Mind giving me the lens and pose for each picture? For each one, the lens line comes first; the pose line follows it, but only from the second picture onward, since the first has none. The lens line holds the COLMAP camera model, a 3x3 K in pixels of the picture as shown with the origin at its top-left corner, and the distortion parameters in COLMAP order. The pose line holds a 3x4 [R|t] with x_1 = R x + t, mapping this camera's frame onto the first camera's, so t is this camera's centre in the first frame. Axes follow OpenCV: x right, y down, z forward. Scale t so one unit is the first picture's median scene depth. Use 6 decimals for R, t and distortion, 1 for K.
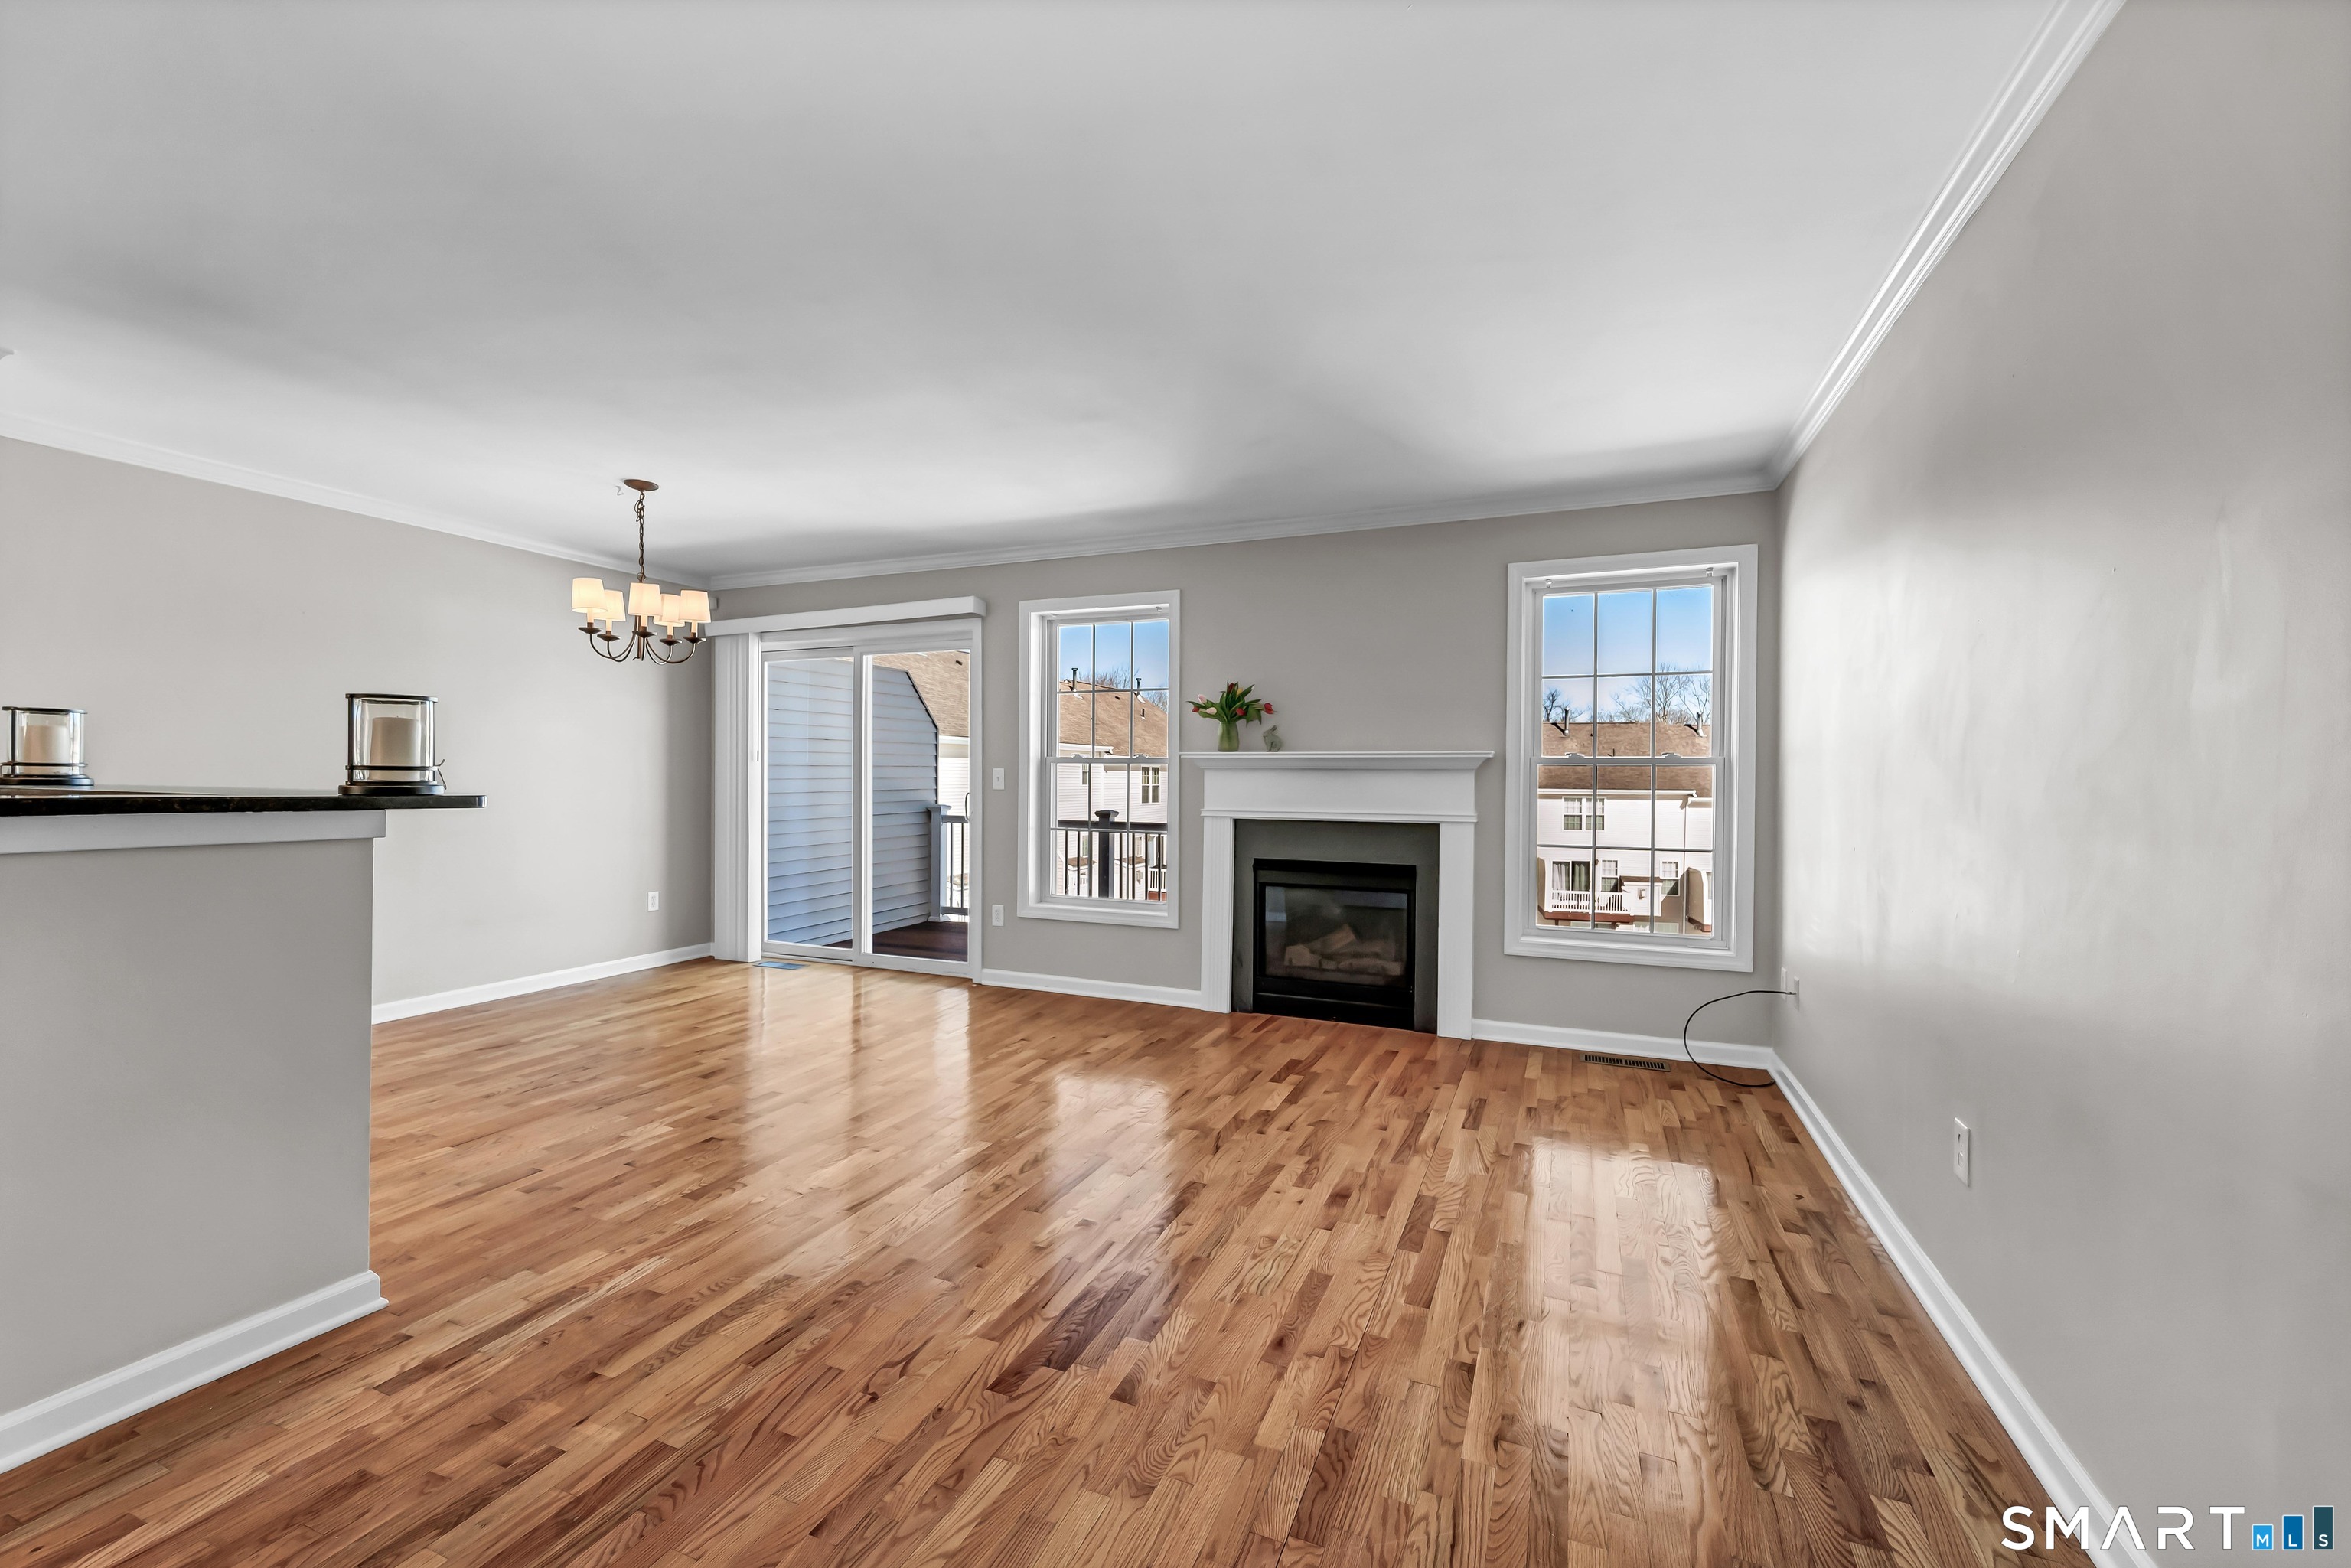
lens RADIAL K [[951.0, 0, 1183.6], [0, 951.0, 784.3], [0, 0, 1]] dist [0.002004, -0.000281]
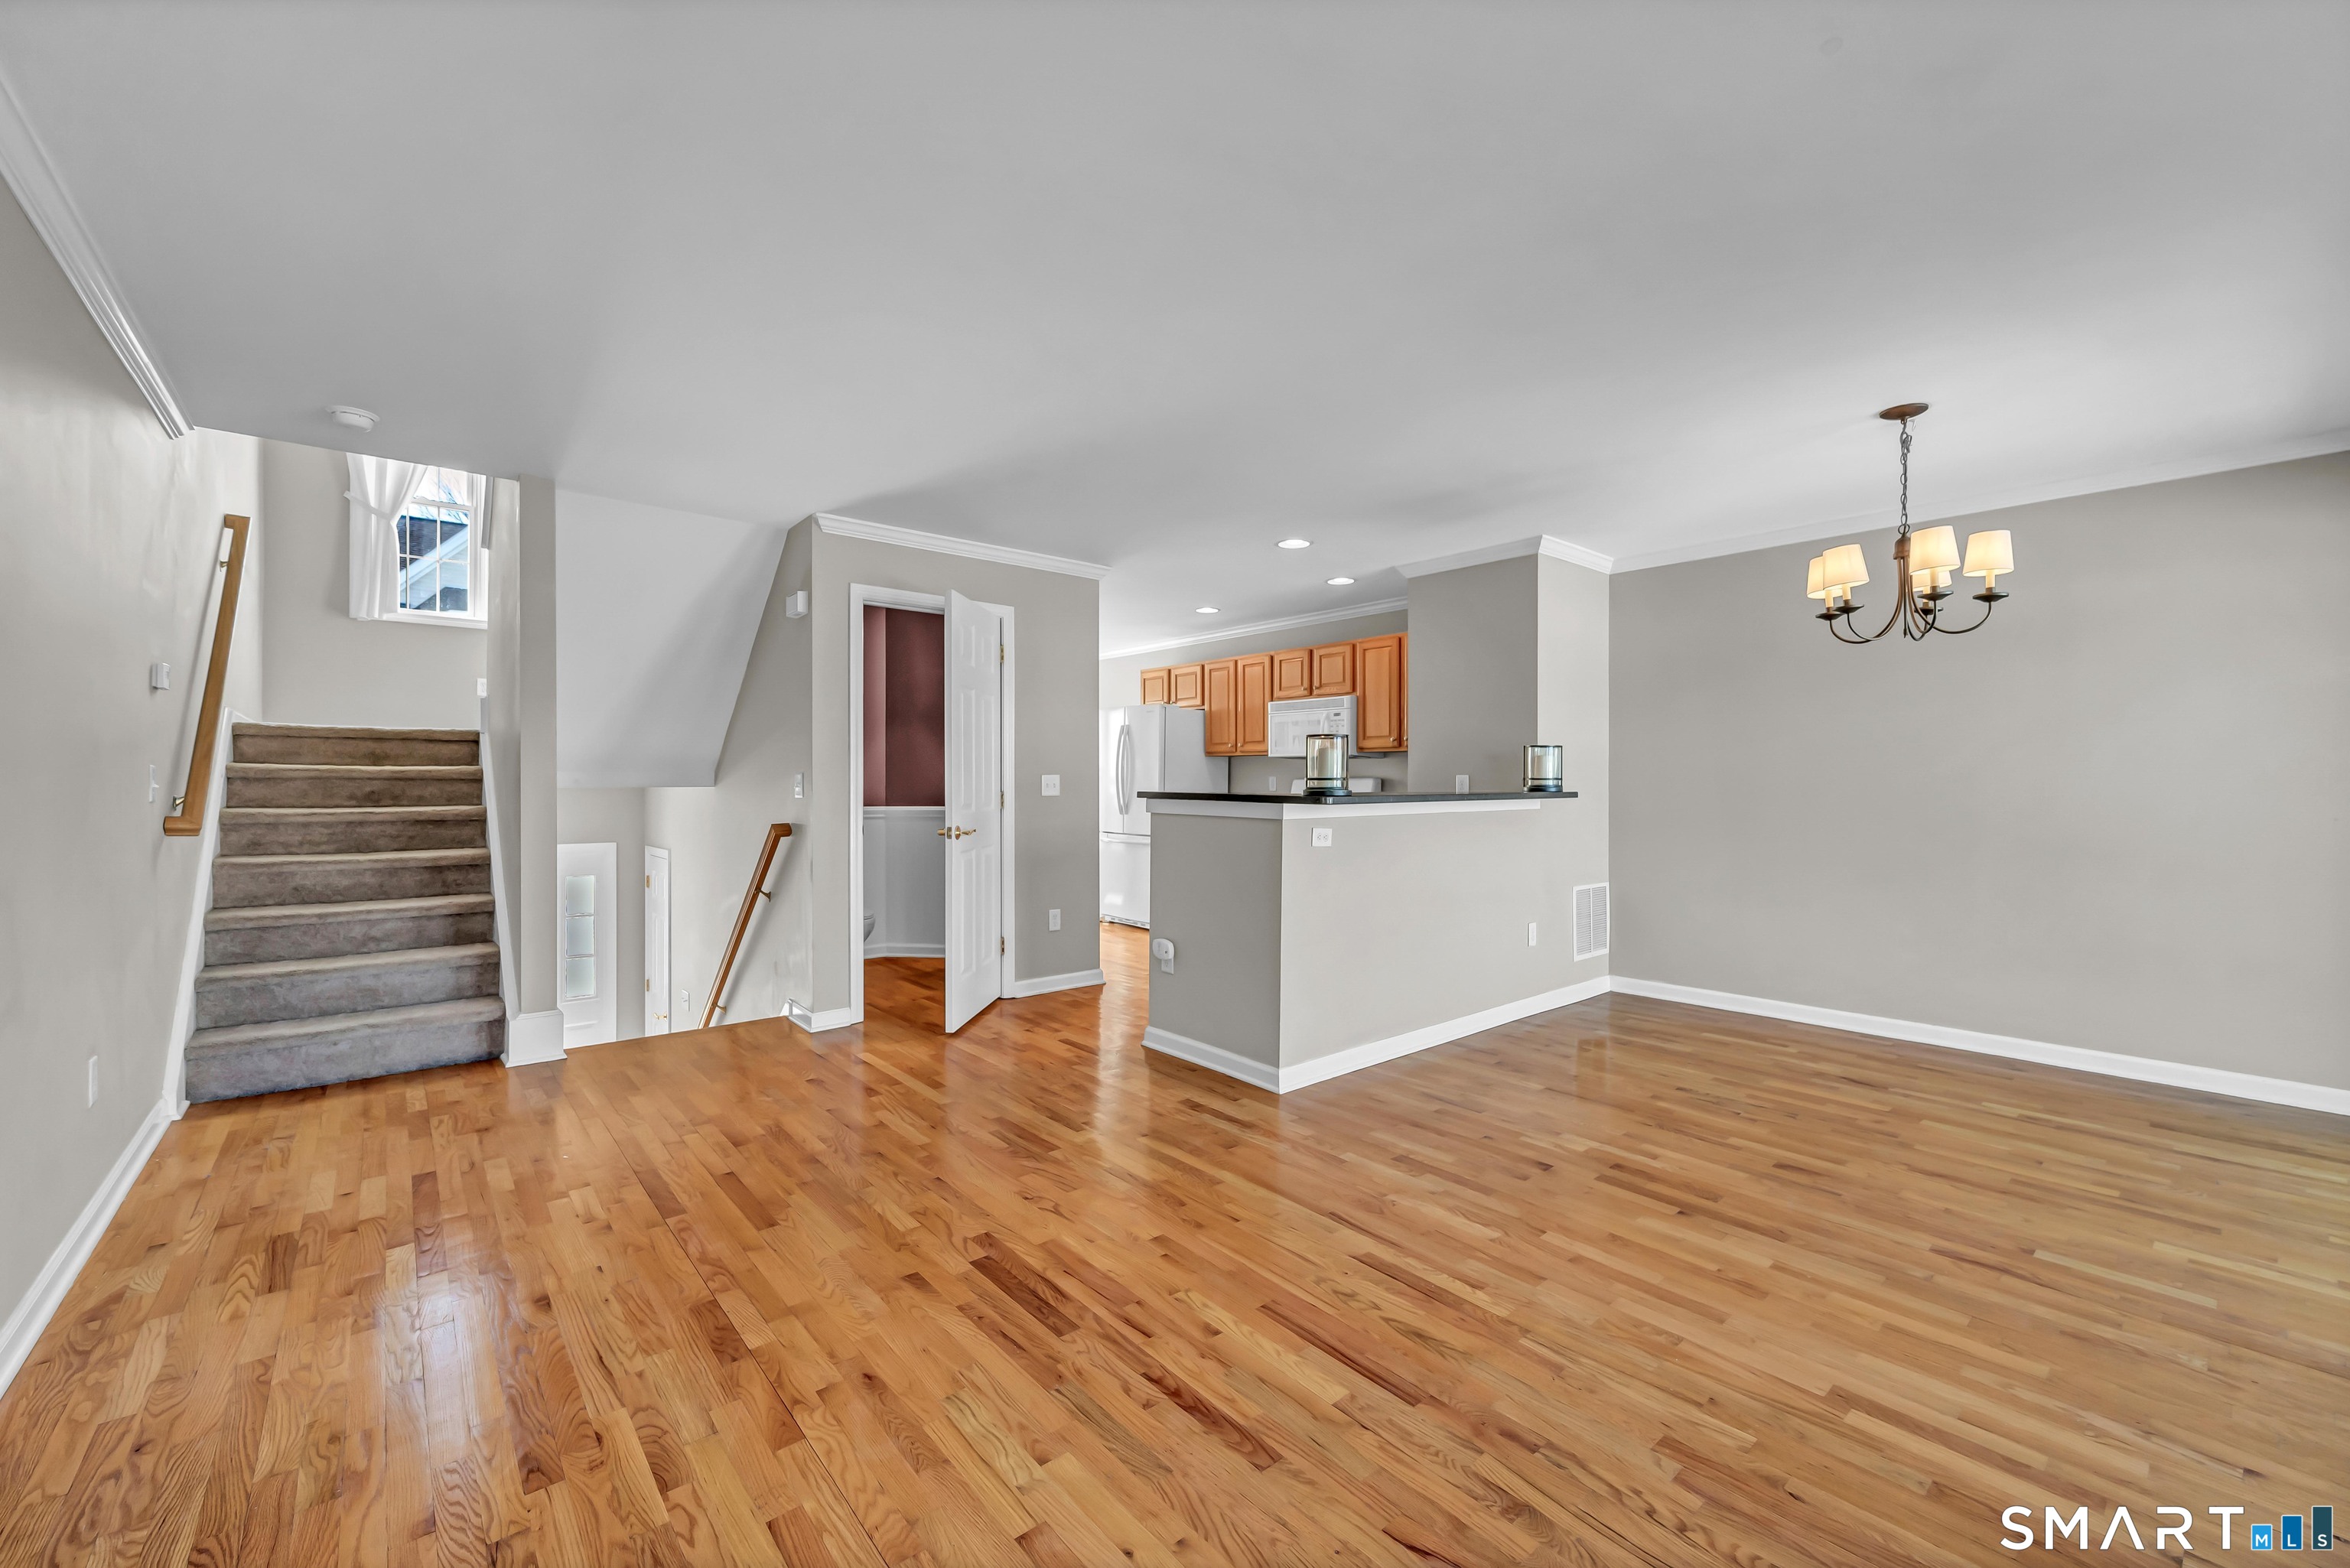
lens RADIAL K [[941.7, 0, 1170.7], [0, 941.7, 773.8], [0, 0, 1]] dist [-0.000846, -0.000139]
pose [[-0.464323, -0.014431, -0.885548, 0.417813], [-0.011722, 0.999880, -0.010148, -0.004267], [0.885588, 0.005668, -0.464437, 0.886626]]
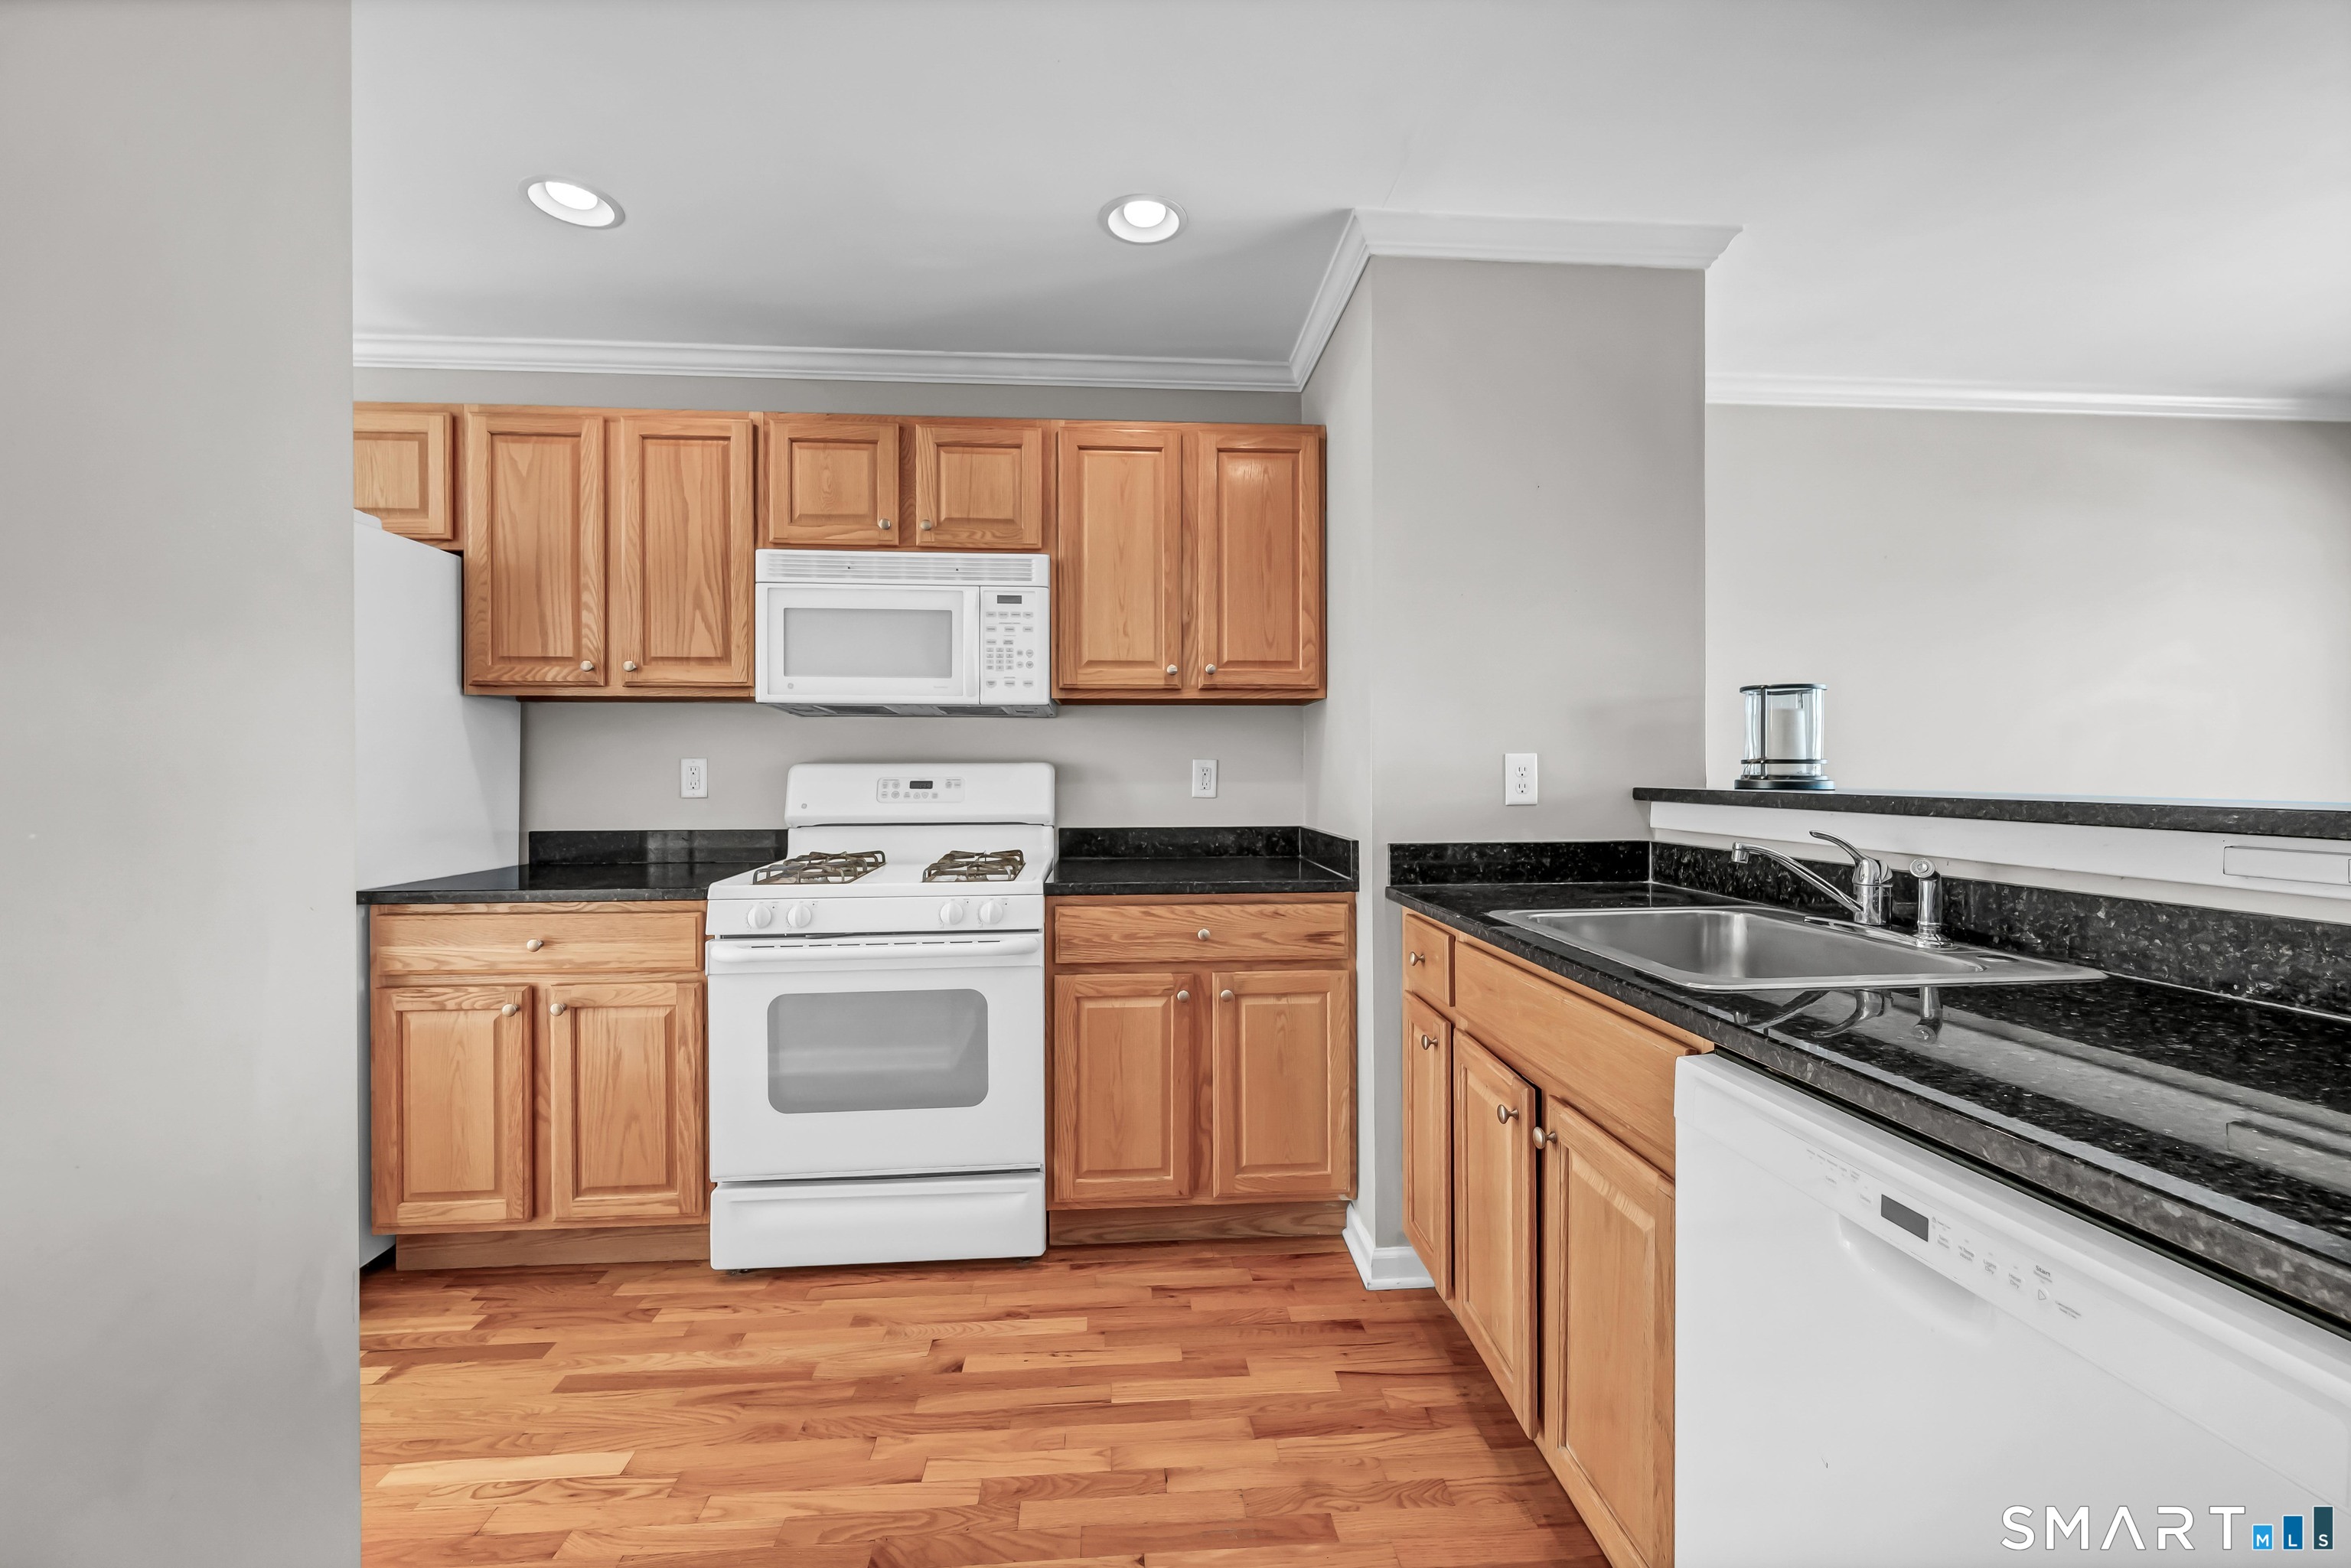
lens RADIAL K [[942.1, 0, 1171.2], [0, 942.1, 773.8], [0, 0, 1]] dist [-0.000846, -0.000139]
pose [[0.447728, -0.010764, -0.894105, -0.562498], [-0.002308, 0.999910, -0.013194, -0.000479], [0.894167, 0.007970, 0.447663, 0.184401]]
